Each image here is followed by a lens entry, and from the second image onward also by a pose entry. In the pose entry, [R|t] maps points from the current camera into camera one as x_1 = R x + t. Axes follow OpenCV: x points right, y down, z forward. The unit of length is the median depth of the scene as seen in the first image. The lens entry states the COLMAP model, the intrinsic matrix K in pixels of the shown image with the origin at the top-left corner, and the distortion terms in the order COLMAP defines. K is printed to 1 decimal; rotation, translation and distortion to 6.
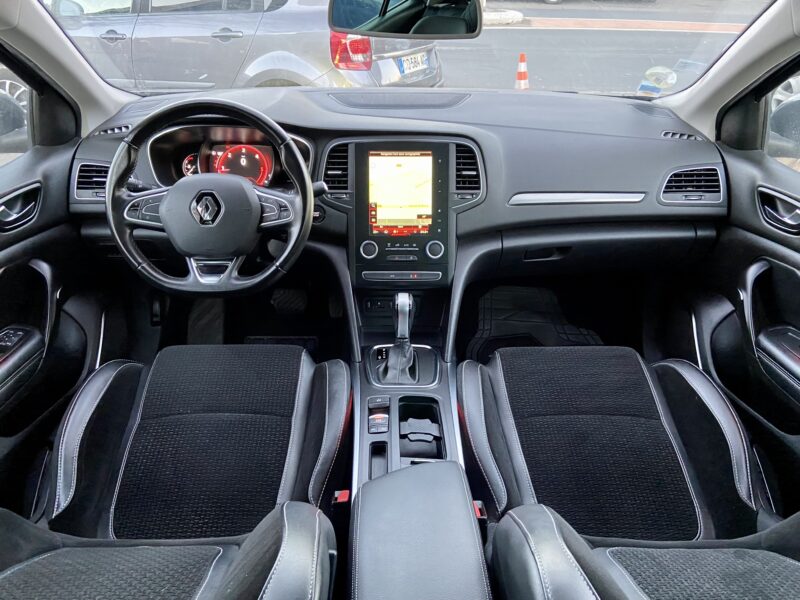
lens RADIAL K [[590.4, 0, 400.1], [0, 590.4, 286.2], [0, 0, 1]] dist [0.110121, -0.135175]
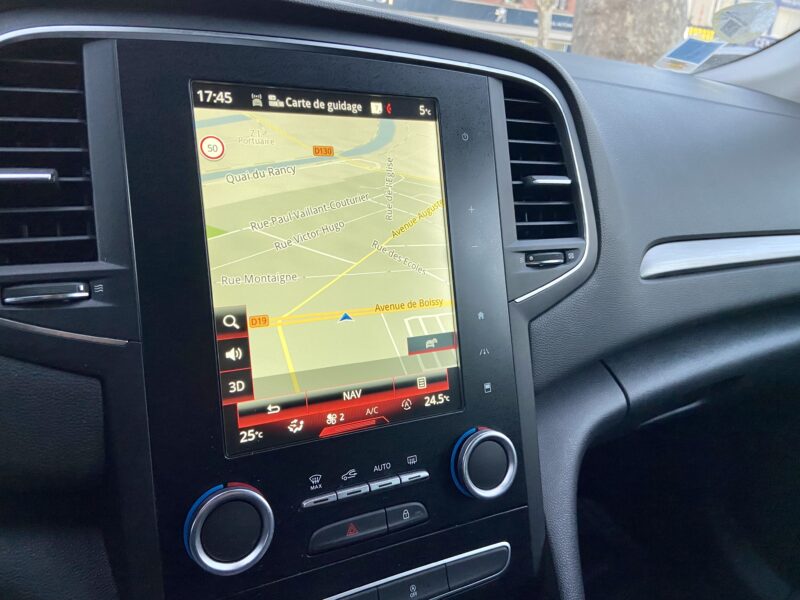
lens RADIAL K [[585.6, 0, 400.5], [0, 585.6, 293.7], [0, 0, 1]] dist [0.107993, -0.129277]
pose [[0.902817, -0.082172, 0.422101, -0.080984], [0.134274, 0.986363, -0.095174, -0.116542], [-0.408525, 0.142602, 0.901539, 0.767330]]
